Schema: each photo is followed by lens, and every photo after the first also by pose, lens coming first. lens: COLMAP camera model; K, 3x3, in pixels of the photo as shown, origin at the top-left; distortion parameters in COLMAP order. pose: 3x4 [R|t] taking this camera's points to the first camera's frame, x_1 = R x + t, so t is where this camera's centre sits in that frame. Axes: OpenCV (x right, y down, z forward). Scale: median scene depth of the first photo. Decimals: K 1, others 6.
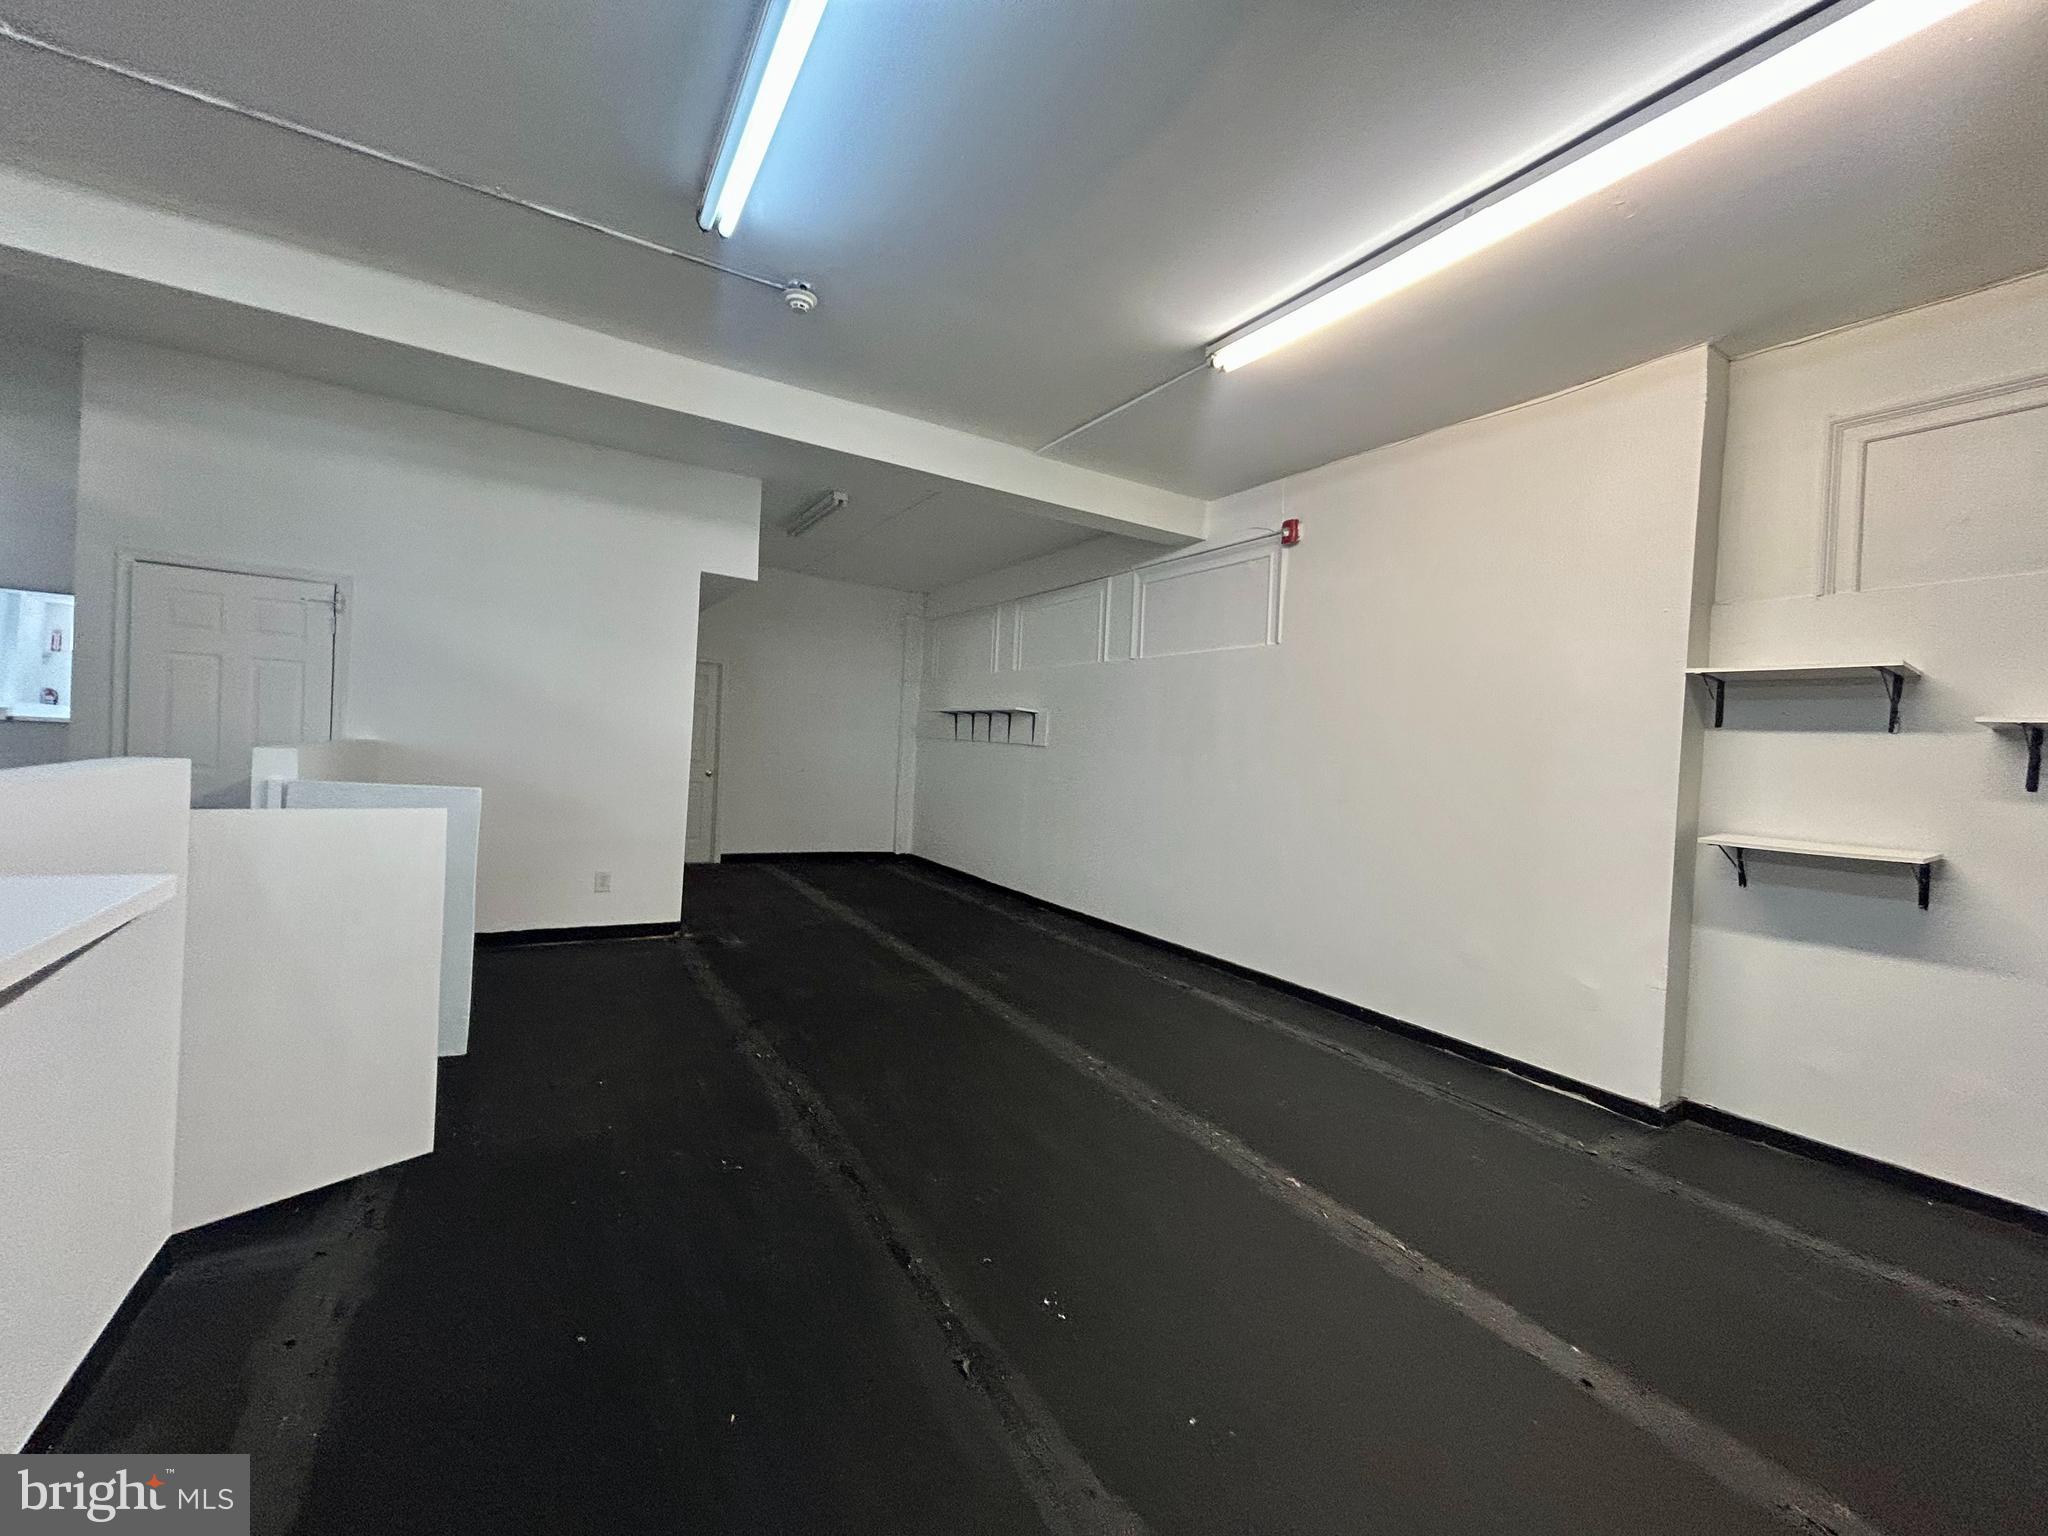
lens RADIAL K [[826.8, 0, 1021.4], [0, 826.8, 747.7], [0, 0, 1]] dist [-0.003641, 0.001081]
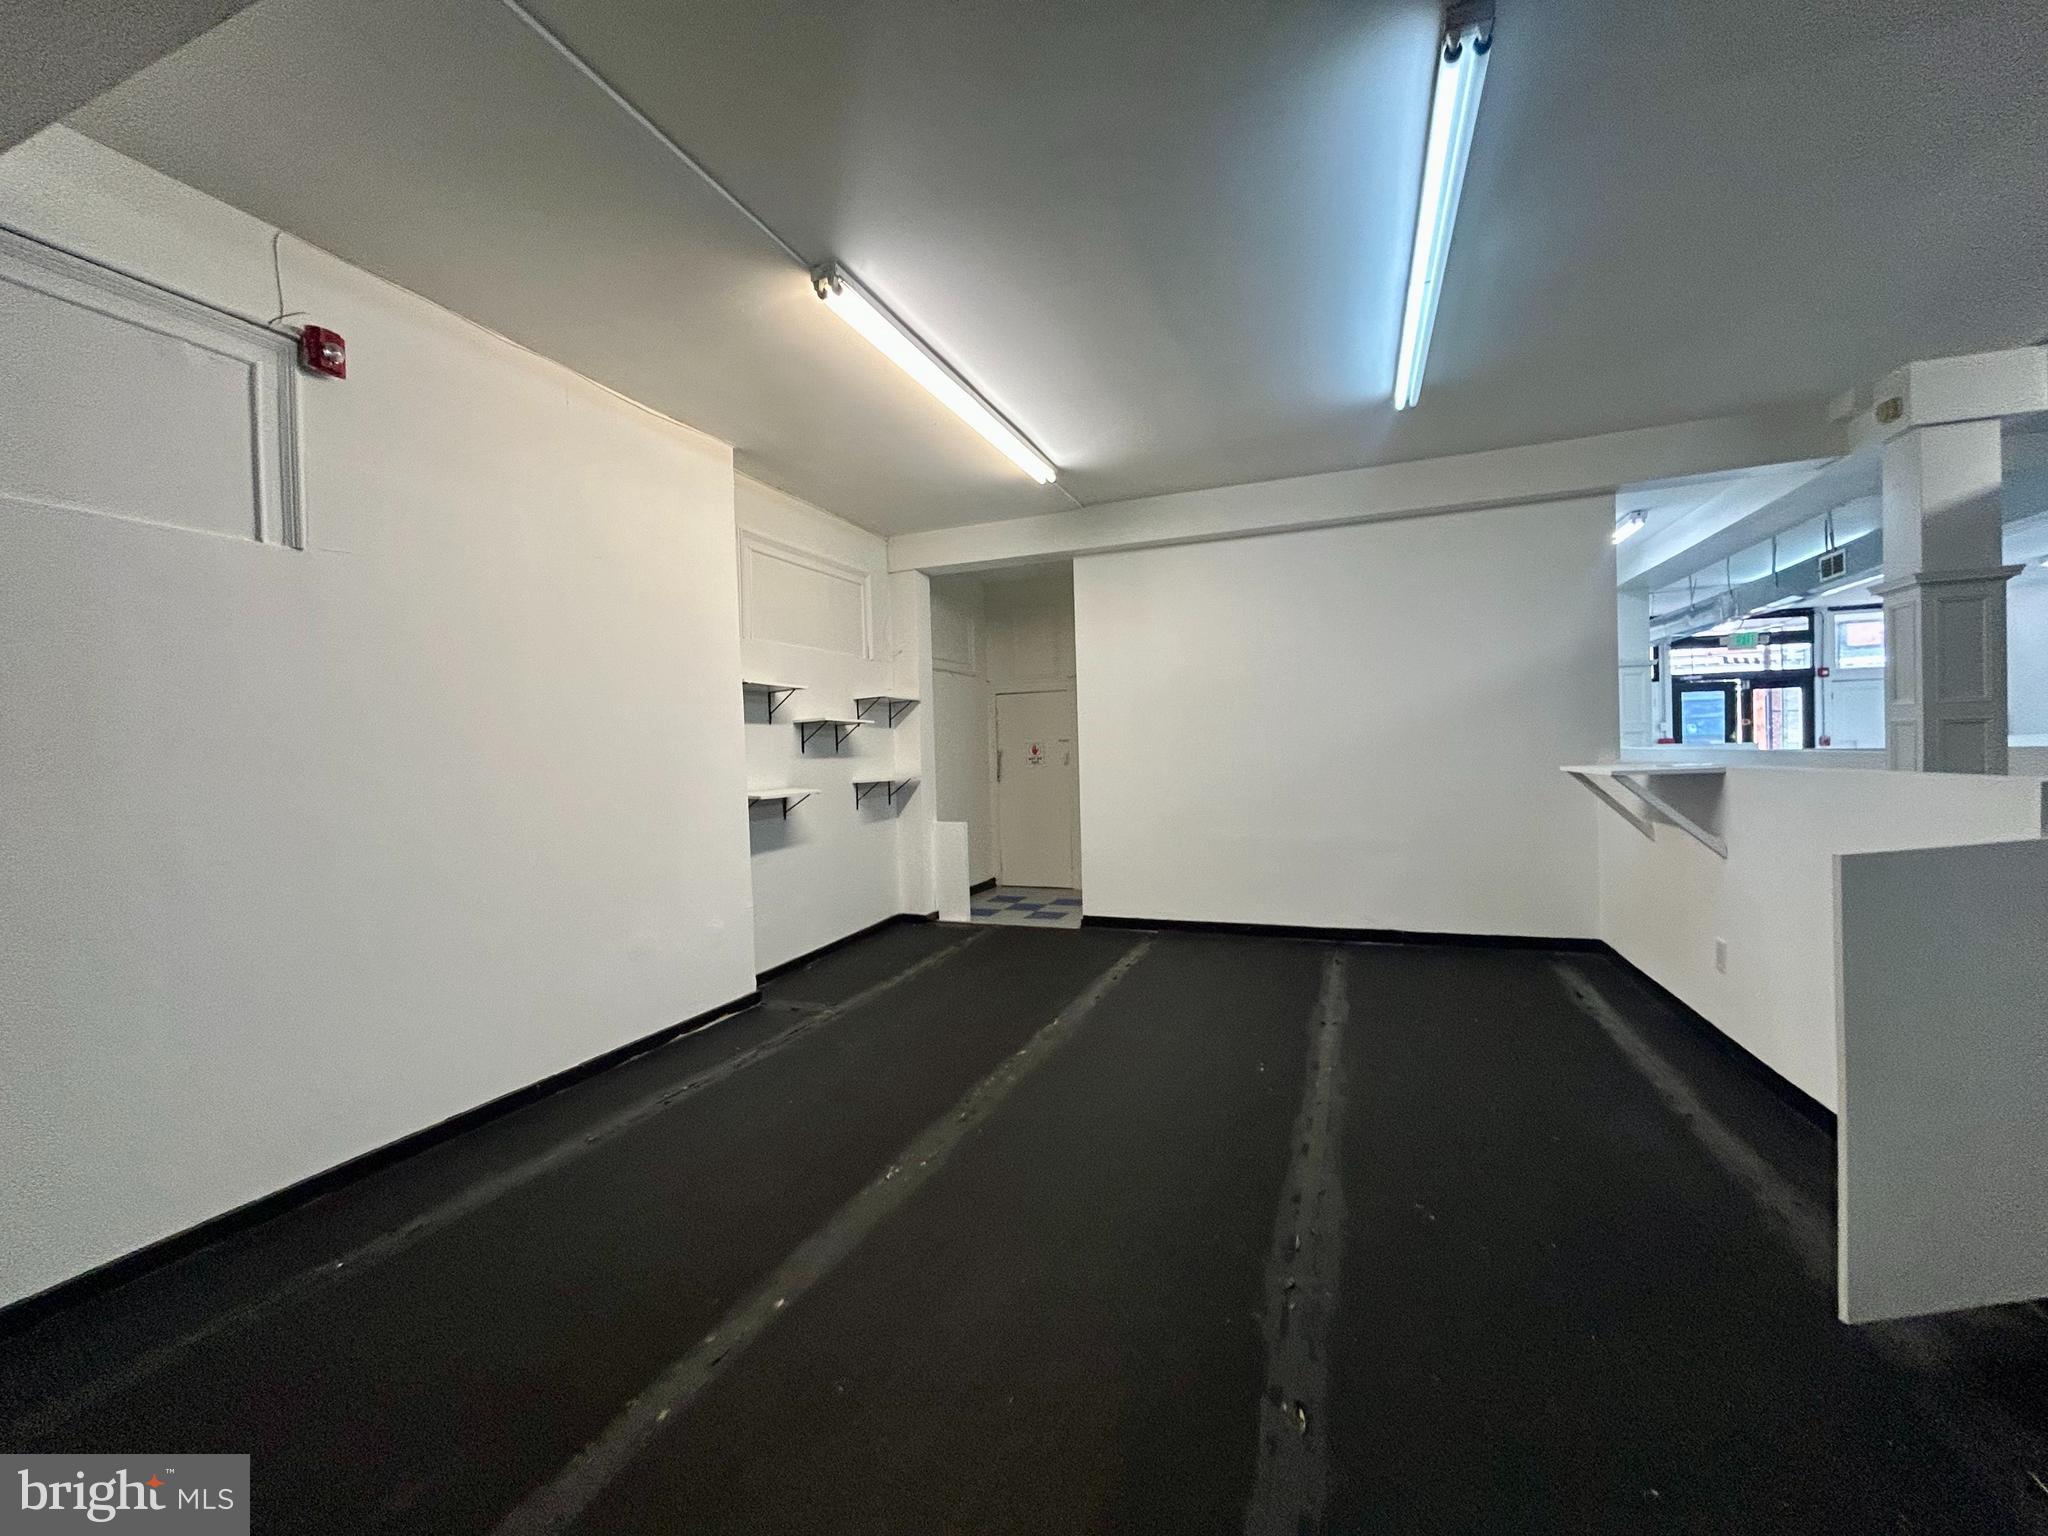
lens RADIAL K [[826.8, 0, 1031.6], [0, 826.8, 768.1], [0, 0, 1]] dist [-0.003641, 0.001081]
pose [[-0.610881, -0.051765, 0.790029, -0.642379], [-0.002260, 0.997970, 0.063643, -0.035892], [-0.791719, 0.037093, -0.609758, 1.547081]]
